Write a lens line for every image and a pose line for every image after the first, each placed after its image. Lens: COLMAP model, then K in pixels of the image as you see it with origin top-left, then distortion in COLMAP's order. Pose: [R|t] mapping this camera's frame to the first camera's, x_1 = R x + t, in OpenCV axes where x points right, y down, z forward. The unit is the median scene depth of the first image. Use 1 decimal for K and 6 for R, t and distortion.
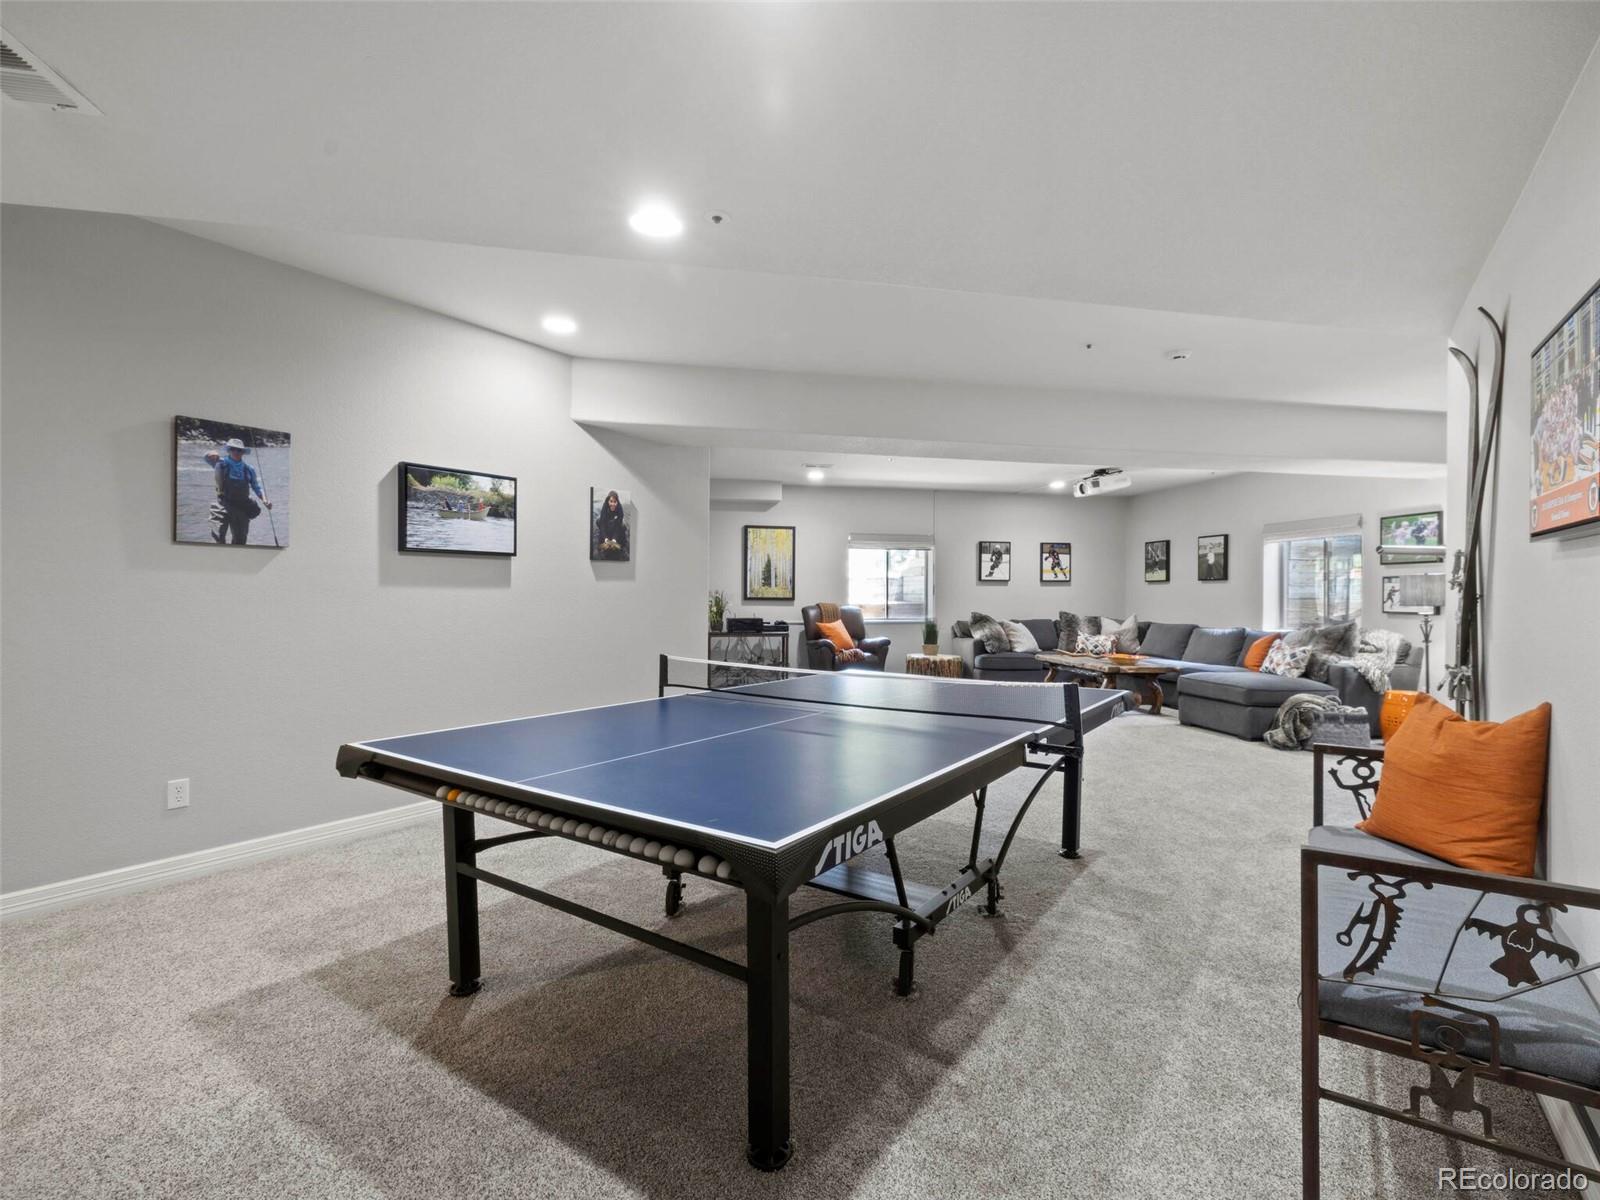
lens RADIAL K [[752.4, 0, 794.7], [0, 752.4, 593.7], [0, 0, 1]] dist [-0.002571, -0.000365]
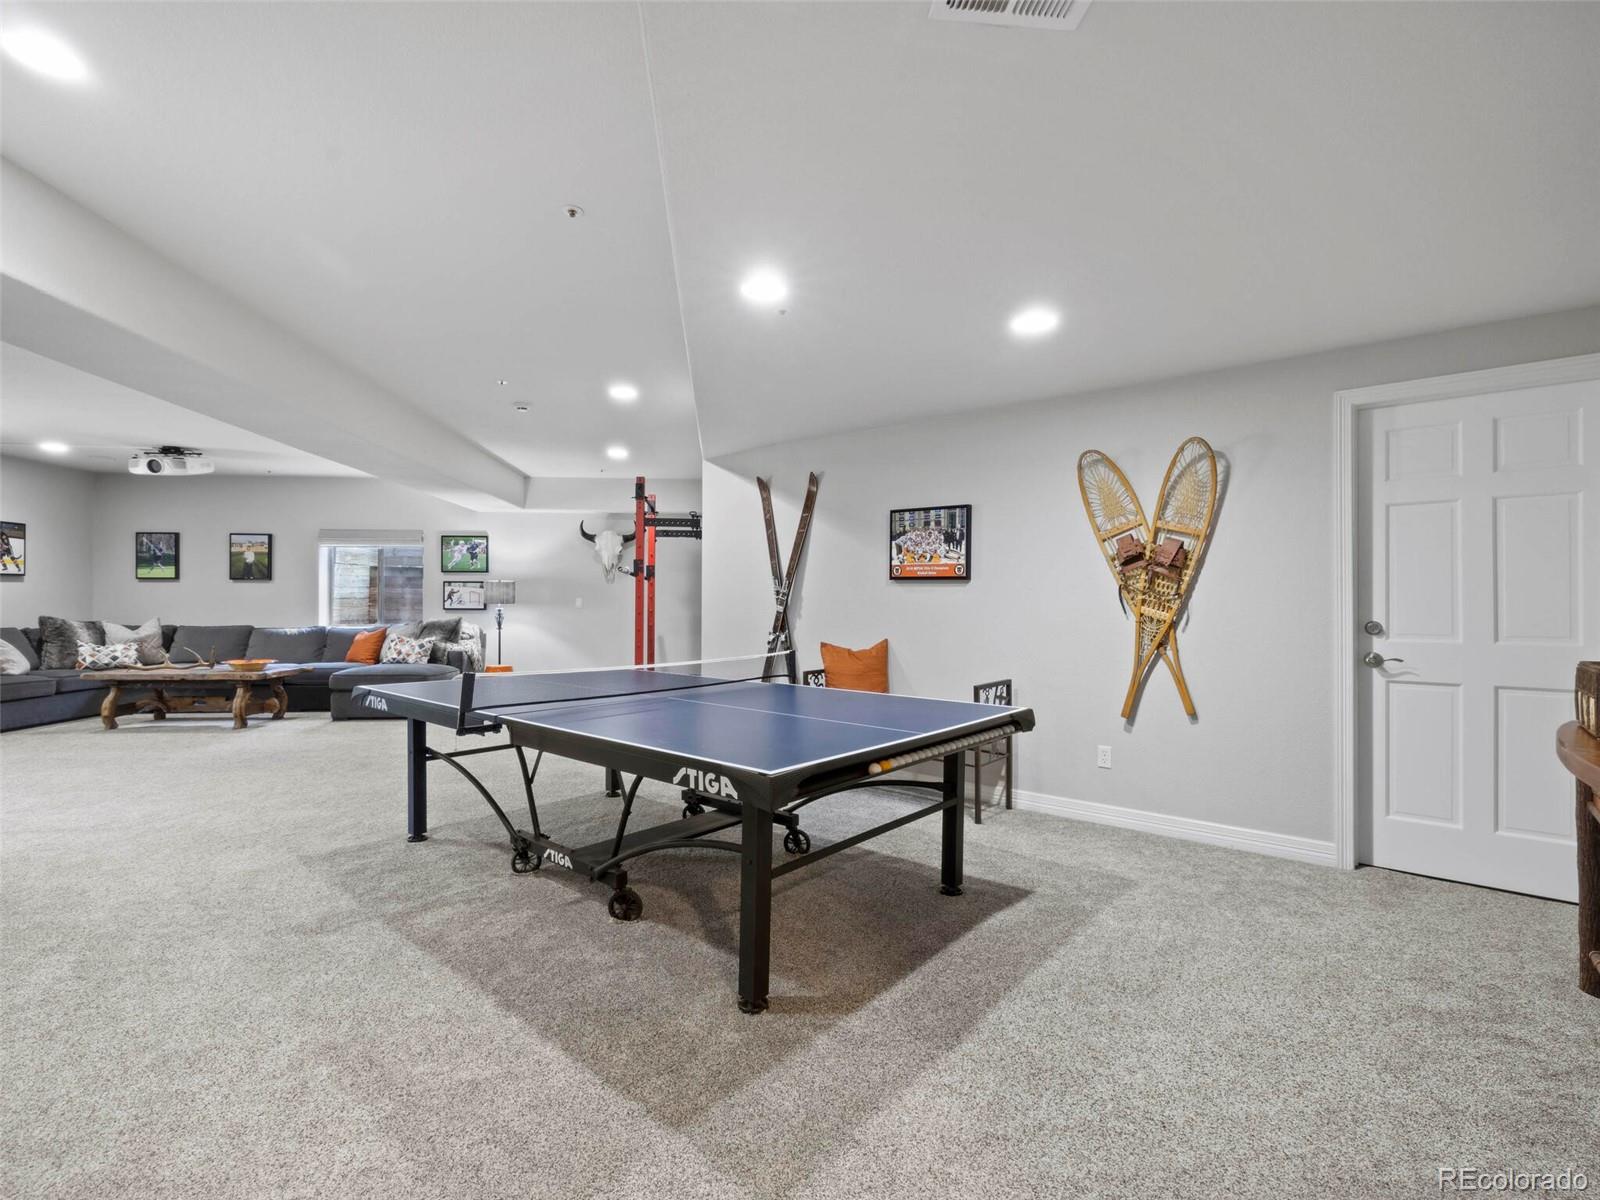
lens RADIAL K [[752.4, 0, 794.7], [0, 752.4, 593.7], [0, 0, 1]] dist [-0.002571, -0.000365]
pose [[0.095138, 0.001771, 0.995463, -0.327586], [-0.006167, 0.999980, -0.001190, -0.002674], [-0.995445, -0.006026, 0.095147, 0.198850]]
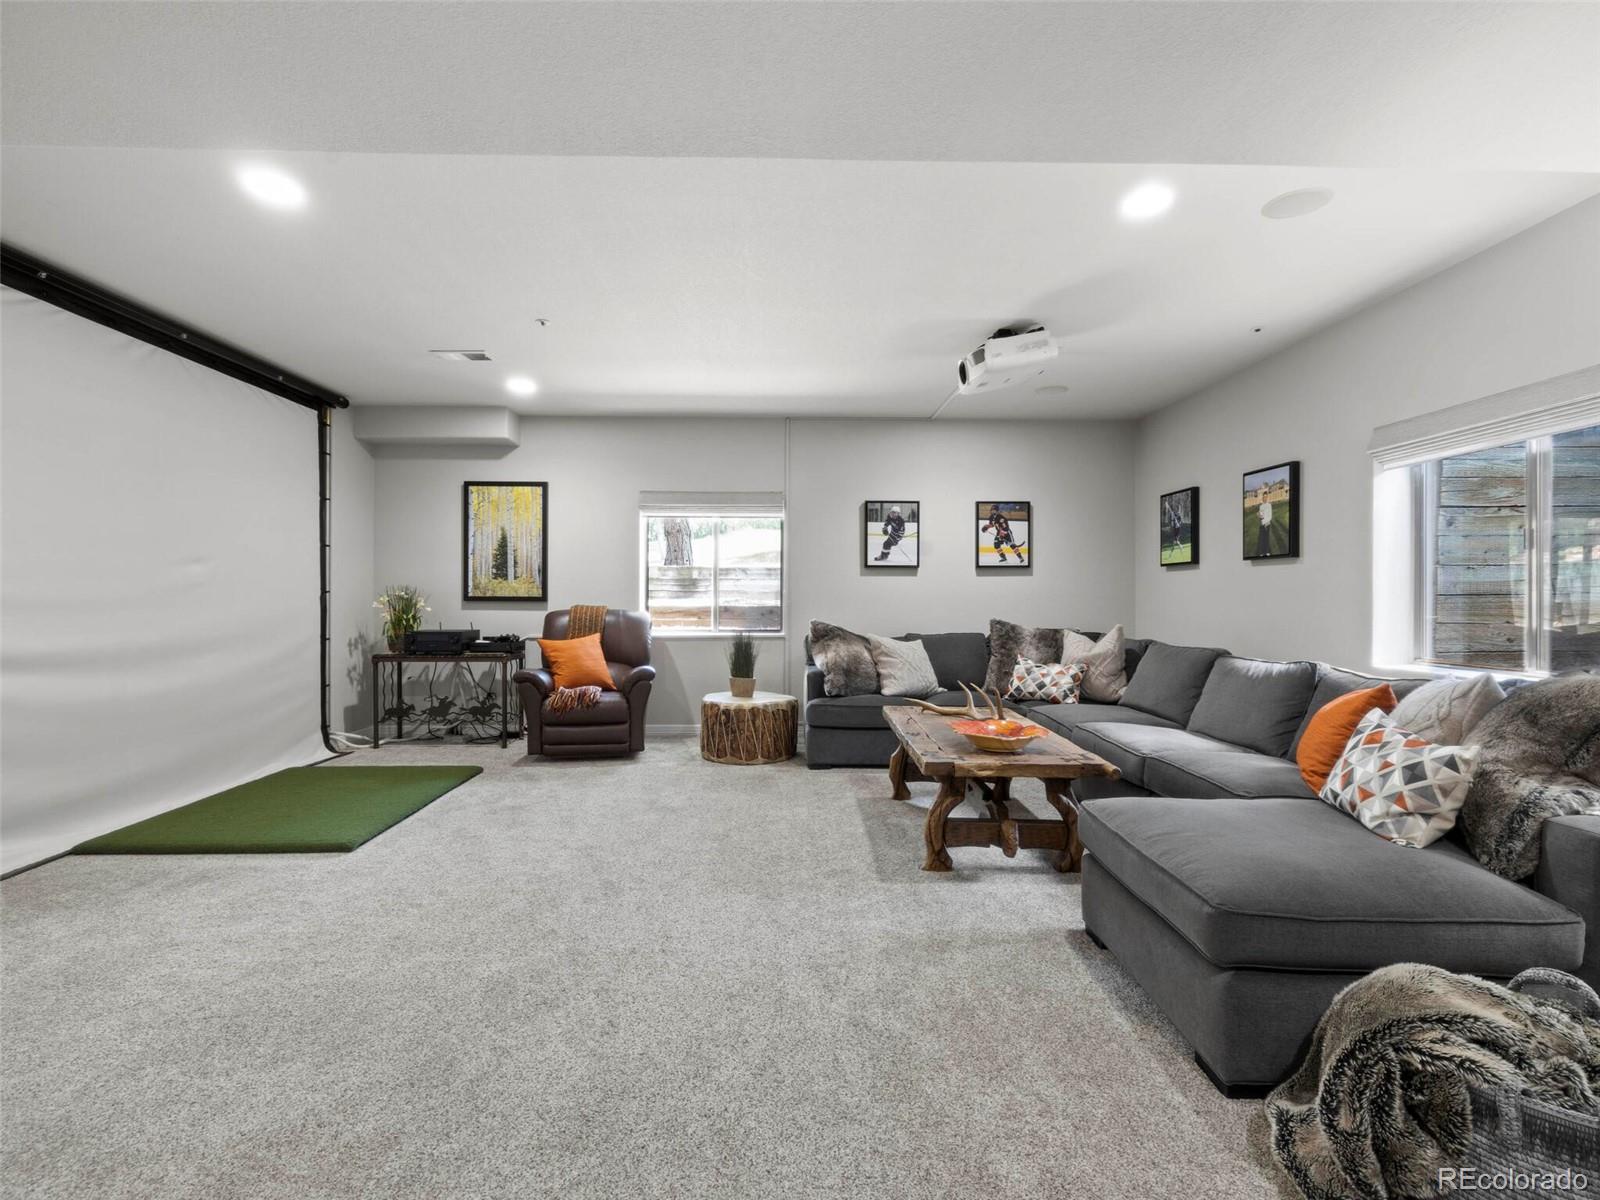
lens RADIAL K [[752.4, 0, 794.7], [0, 752.4, 593.7], [0, 0, 1]] dist [-0.002571, -0.000365]
pose [[0.986660, -0.004381, -0.162735, 0.313814], [0.004213, 0.999990, -0.001383, 0.004483], [0.162740, 0.000679, 0.986669, 0.442527]]
